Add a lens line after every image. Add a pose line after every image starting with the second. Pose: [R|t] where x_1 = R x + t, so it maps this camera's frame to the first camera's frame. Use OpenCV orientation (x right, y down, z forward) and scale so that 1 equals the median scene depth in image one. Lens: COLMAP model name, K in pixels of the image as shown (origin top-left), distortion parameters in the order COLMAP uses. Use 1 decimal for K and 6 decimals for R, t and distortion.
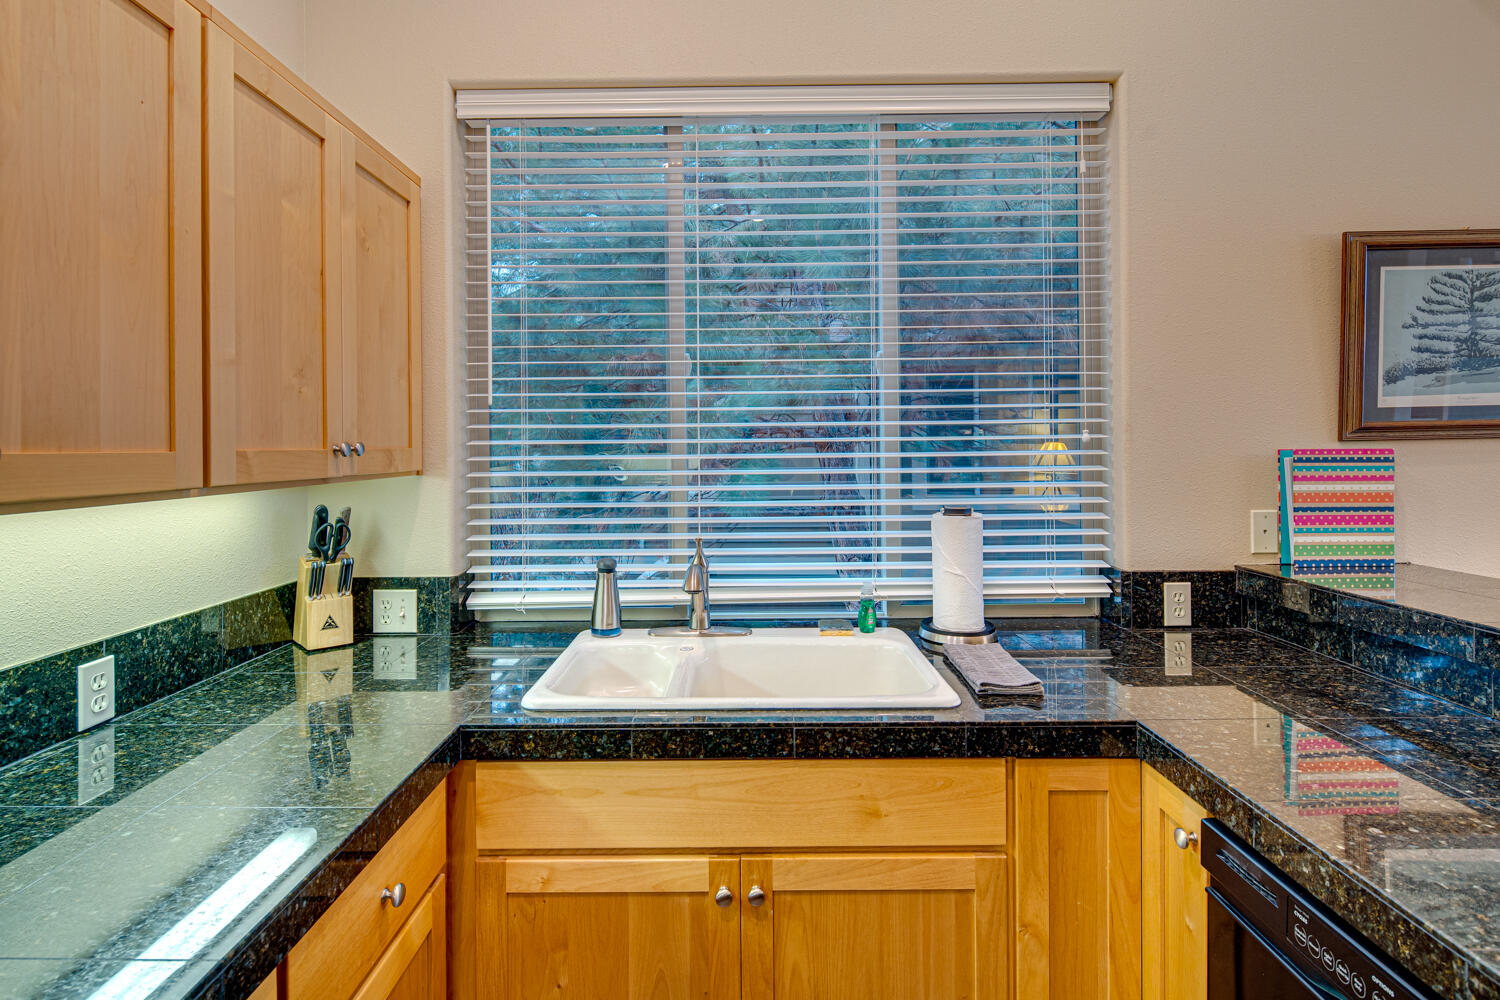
lens RADIAL K [[733.9, 0, 744.6], [0, 733.9, 444.2], [0, 0, 1]] dist [0.005714, -0.005127]
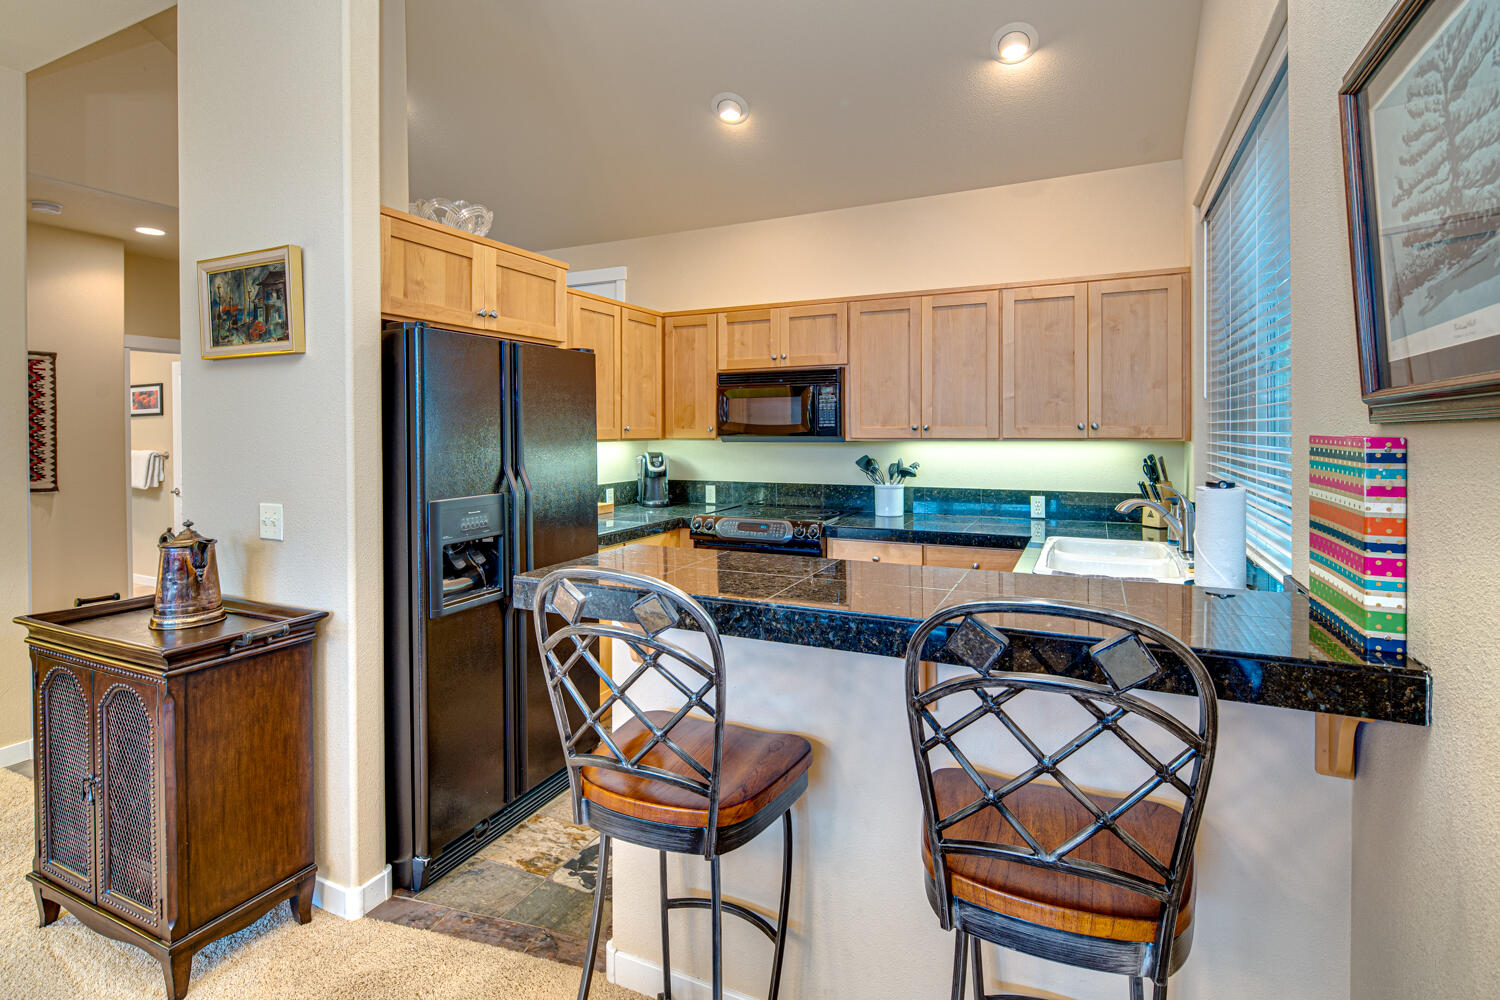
lens RADIAL K [[733.9, 0, 758.0], [0, 733.9, 445.0], [0, 0, 1]] dist [0.005714, -0.005127]
pose [[-0.409880, 0.031630, -0.911591, 1.629833], [0.013970, 0.999499, 0.028398, -0.011019], [0.912033, -0.001095, -0.410116, 0.836570]]
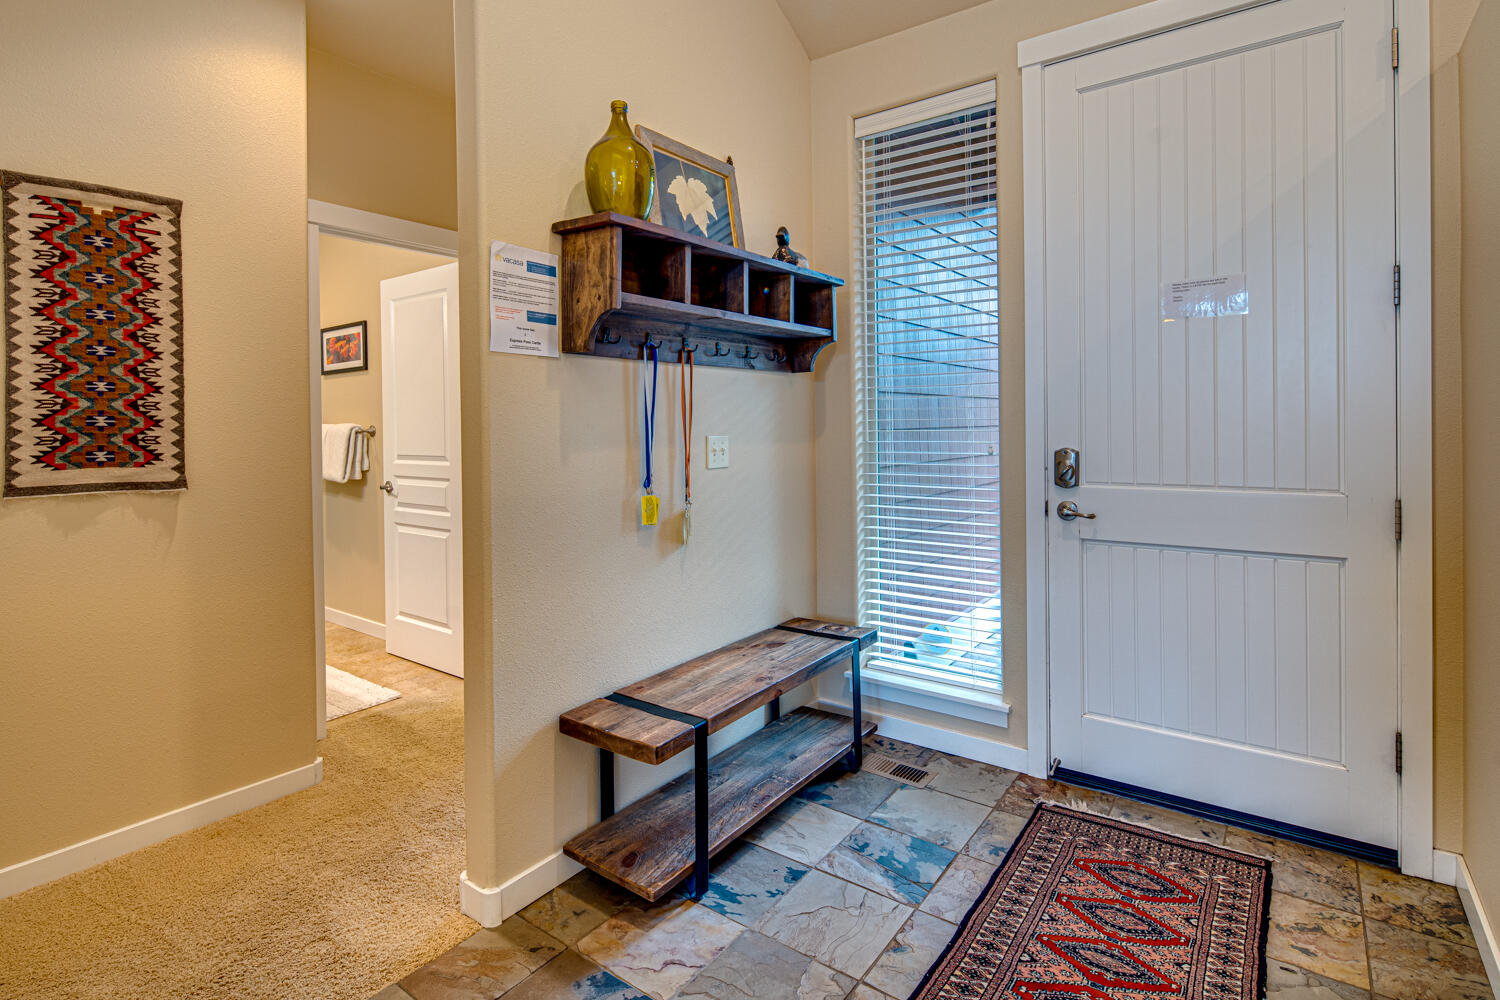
lens RADIAL K [[733.9, 0, 745.5], [0, 733.9, 435.9], [0, 0, 1]] dist [0.005714, -0.005127]
pose [[-0.576775, 0.031136, -0.816309, 0.782907], [0.023657, 0.999491, 0.021408, 0.094593], [0.816560, -0.006964, -0.577218, -0.917086]]
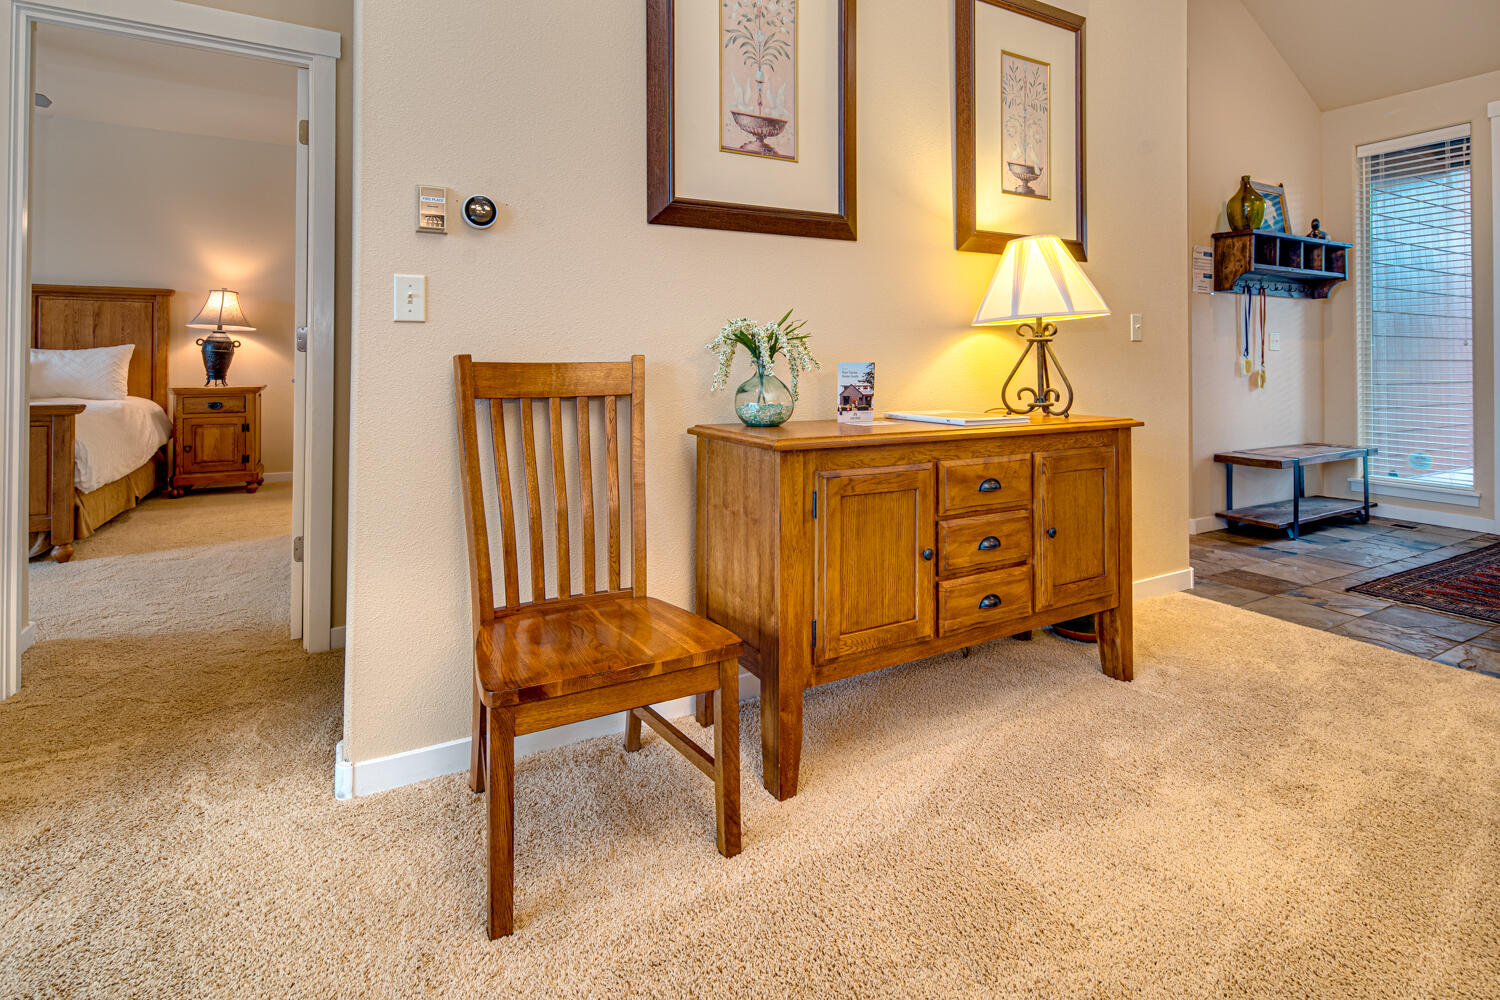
lens RADIAL K [[733.9, 0, 746.9], [0, 733.9, 362.1], [0, 0, 1]] dist [0.005714, -0.005127]
pose [[-0.872497, 0.004479, -0.488600, 2.603529], [0.011779, 0.999860, -0.011870, 0.235255], [0.488478, -0.016112, -0.872427, -0.399139]]
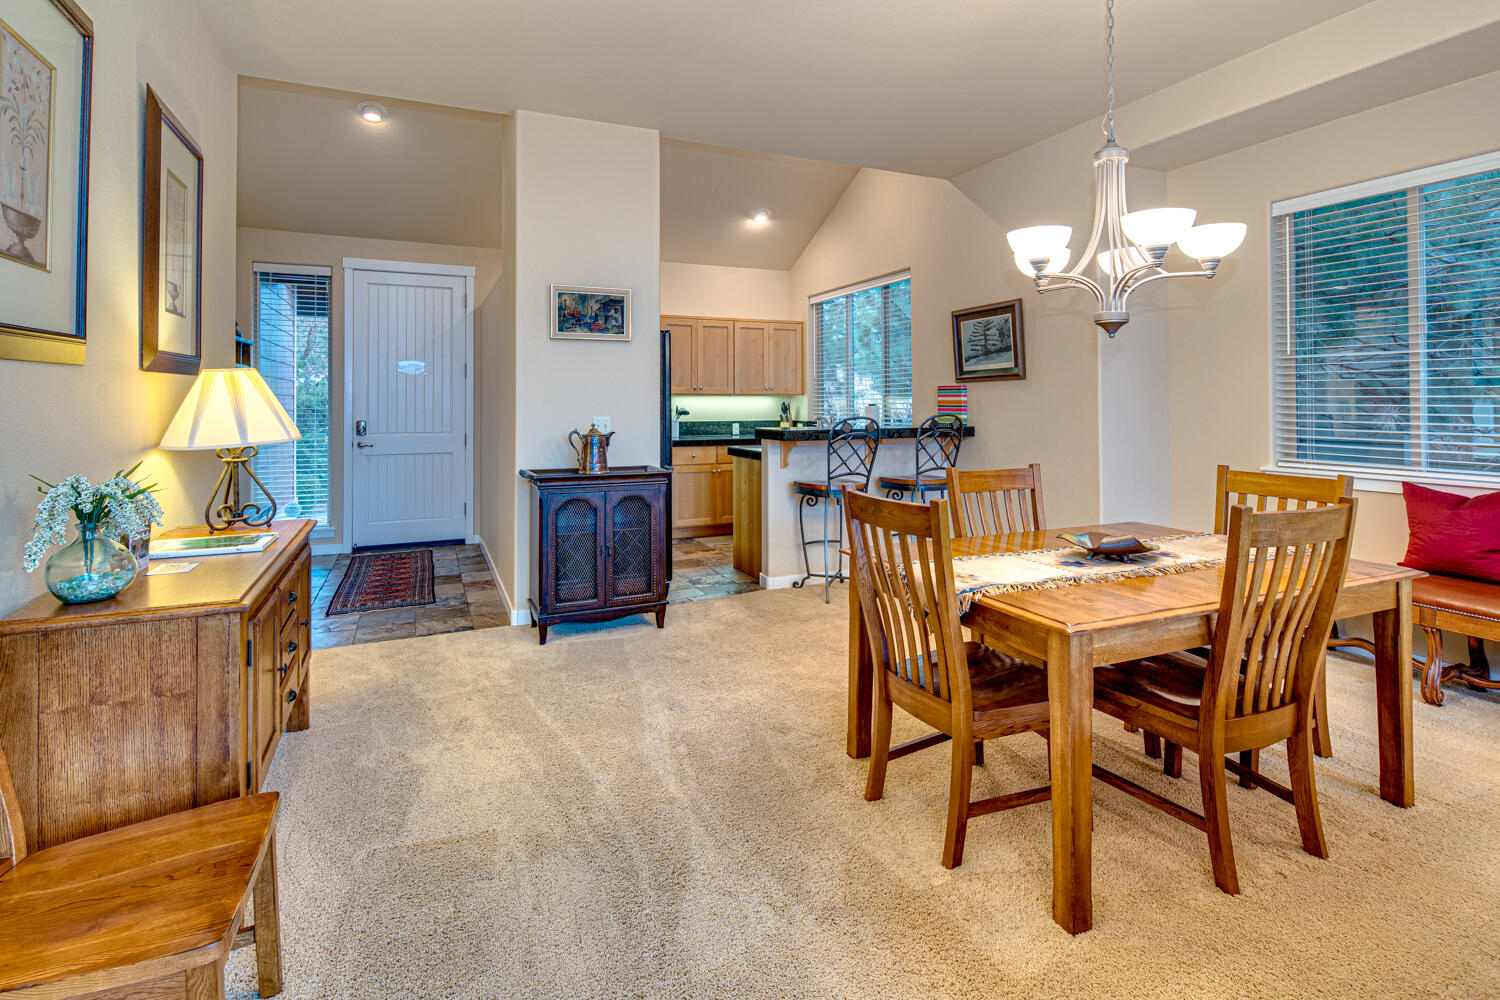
lens RADIAL K [[733.9, 0, 743.7], [0, 733.9, 395.9], [0, 0, 1]] dist [0.005714, -0.005127]
pose [[0.407284, -0.002310, -0.913299, 3.266992], [0.001153, 0.999997, -0.002015, 0.055369], [0.913301, -0.000232, 0.407285, -0.981901]]
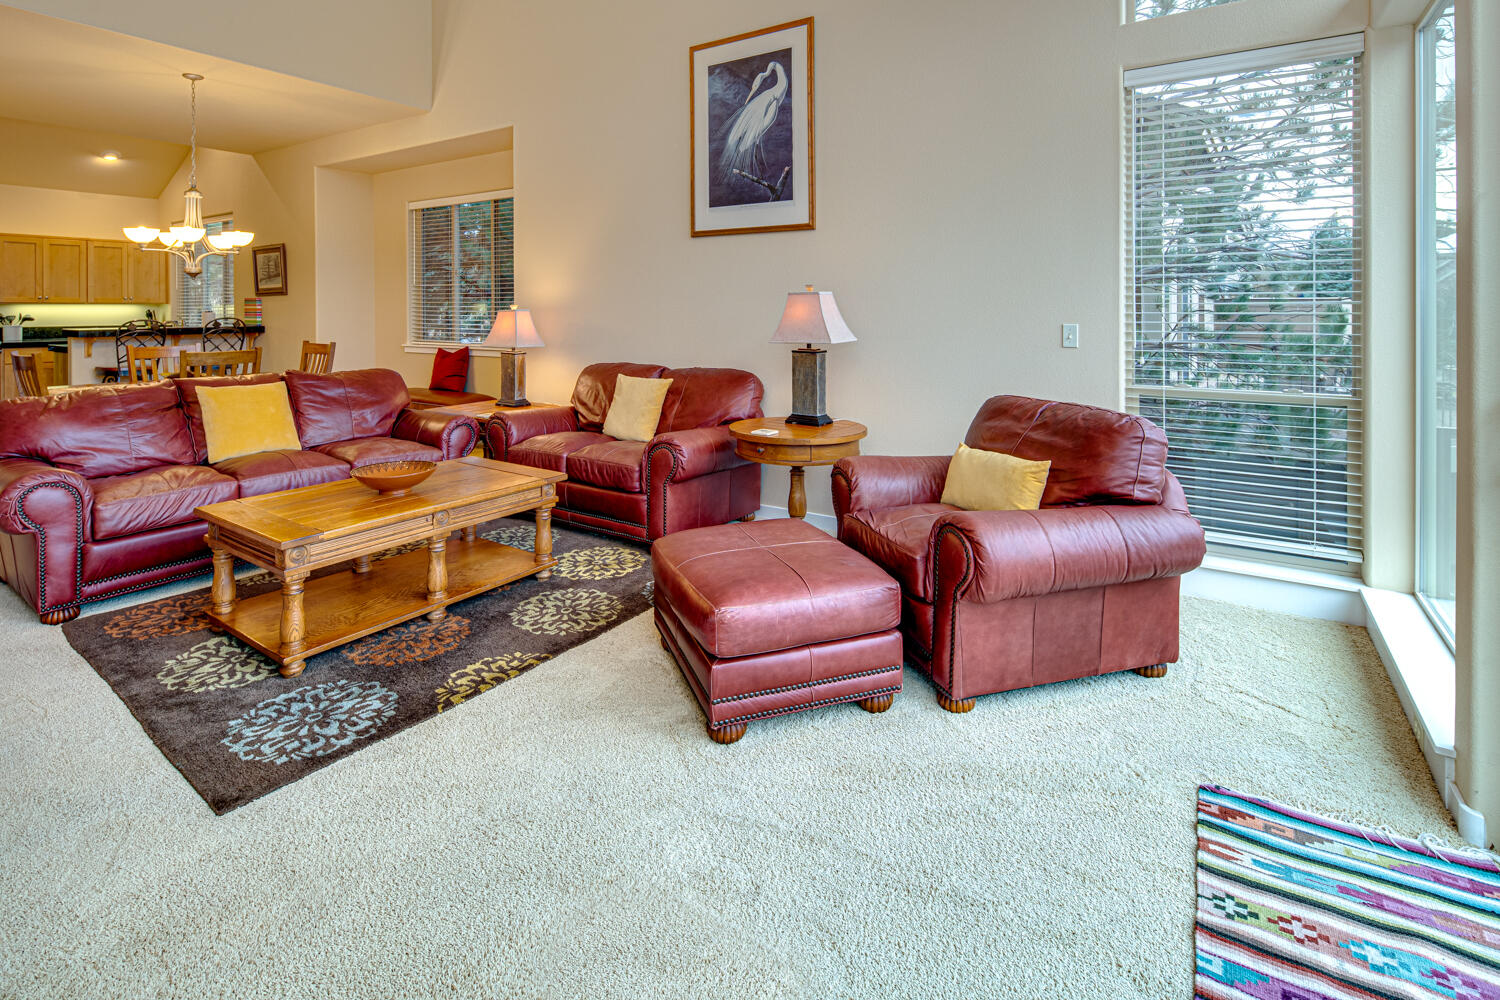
lens RADIAL K [[733.9, 0, 743.5], [0, 733.9, 309.8], [0, 0, 1]] dist [0.005714, -0.005127]
pose [[0.837587, 0.005853, -0.546273, 5.724338], [-0.001562, 0.999964, 0.008319, 0.035585], [0.546302, -0.006115, 0.837566, -1.047564]]
